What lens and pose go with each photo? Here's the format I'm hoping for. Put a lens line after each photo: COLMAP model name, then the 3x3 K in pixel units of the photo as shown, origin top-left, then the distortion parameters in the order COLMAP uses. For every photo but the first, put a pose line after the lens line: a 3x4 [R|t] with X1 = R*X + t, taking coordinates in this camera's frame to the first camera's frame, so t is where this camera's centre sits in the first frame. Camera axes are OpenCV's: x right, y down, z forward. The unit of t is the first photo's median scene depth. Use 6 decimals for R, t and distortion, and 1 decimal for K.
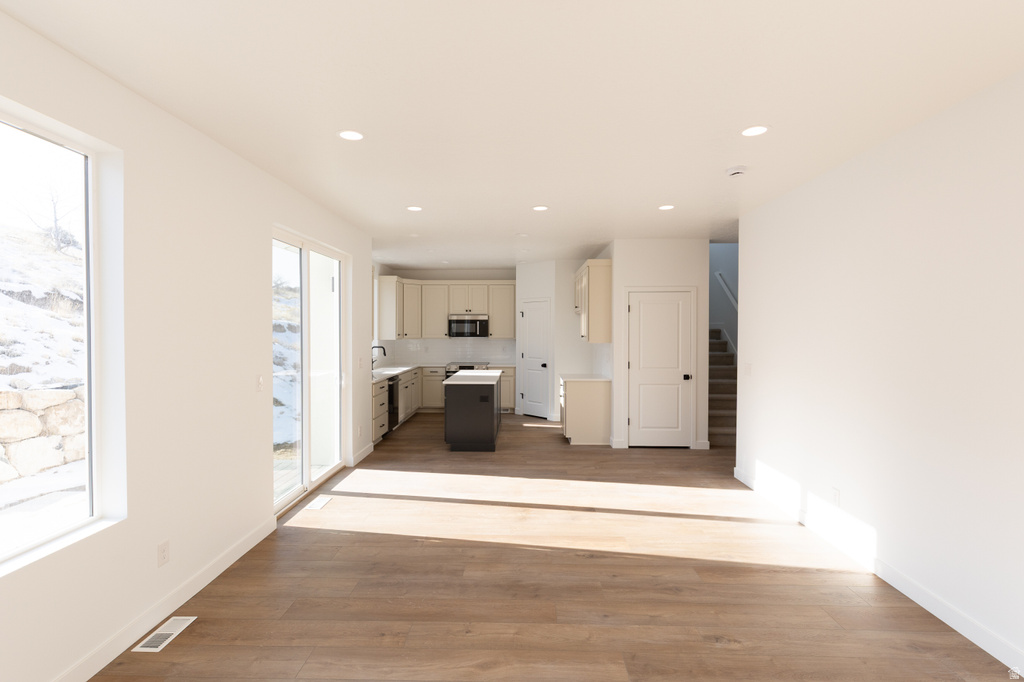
lens RADIAL K [[483.9, 0, 516.1], [0, 483.9, 340.1], [0, 0, 1]] dist [0.013971, 0.000035]
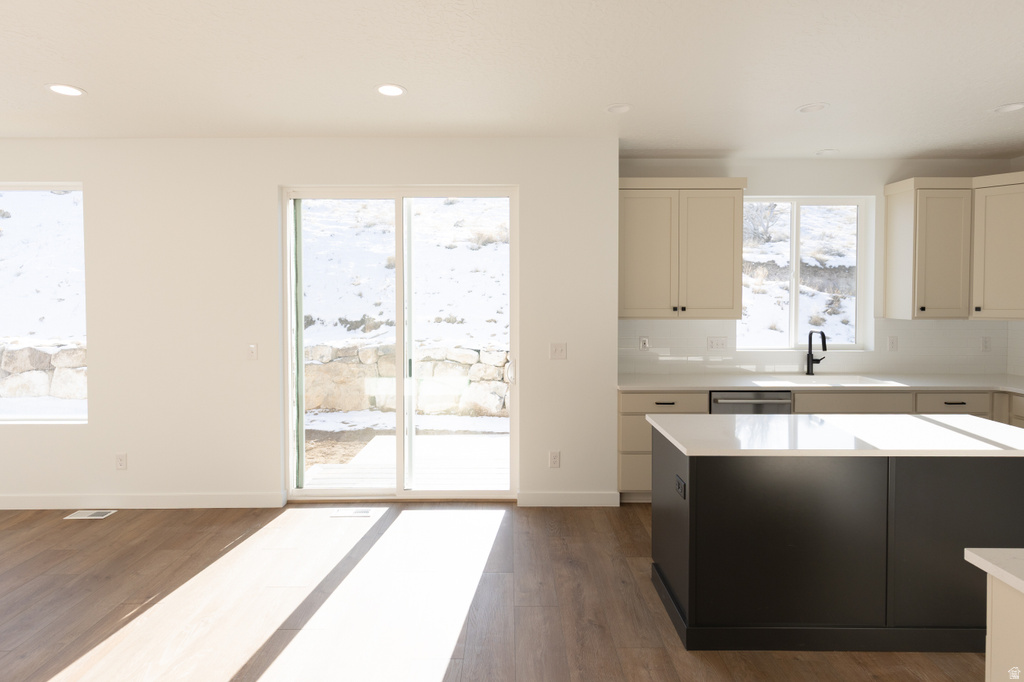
lens RADIAL K [[519.7, 0, 509.1], [0, 519.7, 305.5], [0, 0, 1]] dist [0.009278, -0.001018]
pose [[0.024488, 0.016304, -0.999567, 0.655649], [-0.018300, 0.999707, 0.015857, -0.041060], [0.999533, 0.017903, 0.024779, 1.740854]]
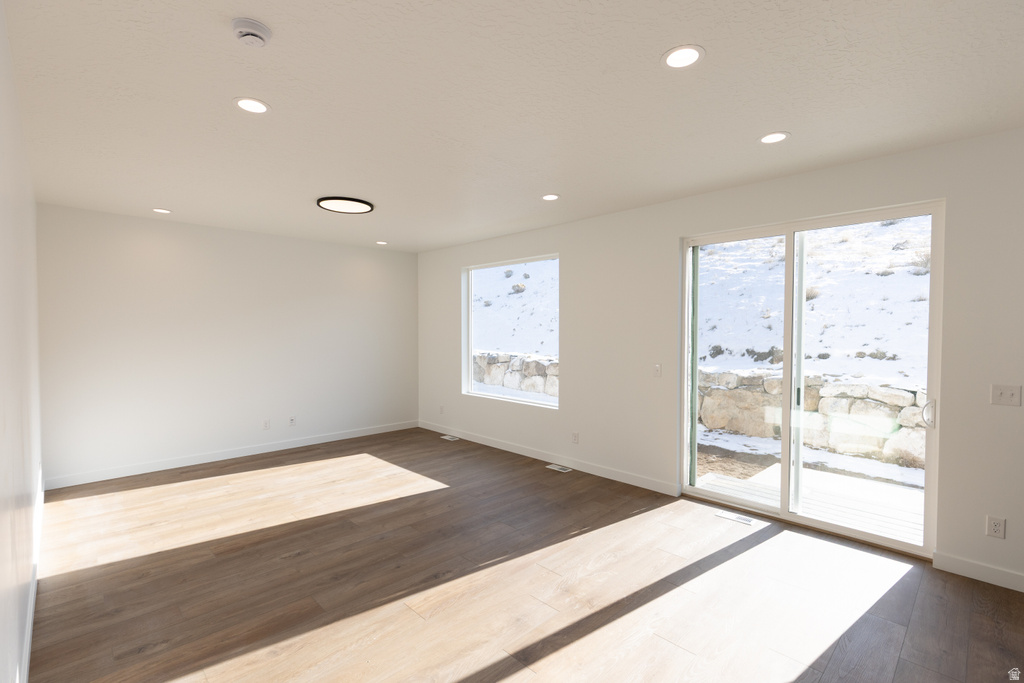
lens RADIAL K [[468.1, 0, 512.0], [0, 468.1, 341.5], [0, 0, 1]] dist [0.012958, -0.000043]
pose [[-0.698847, 0.014818, -0.715118, 0.736409], [-0.019496, 0.999019, 0.039752, -0.035849], [0.715005, 0.041723, -0.697873, 1.841297]]
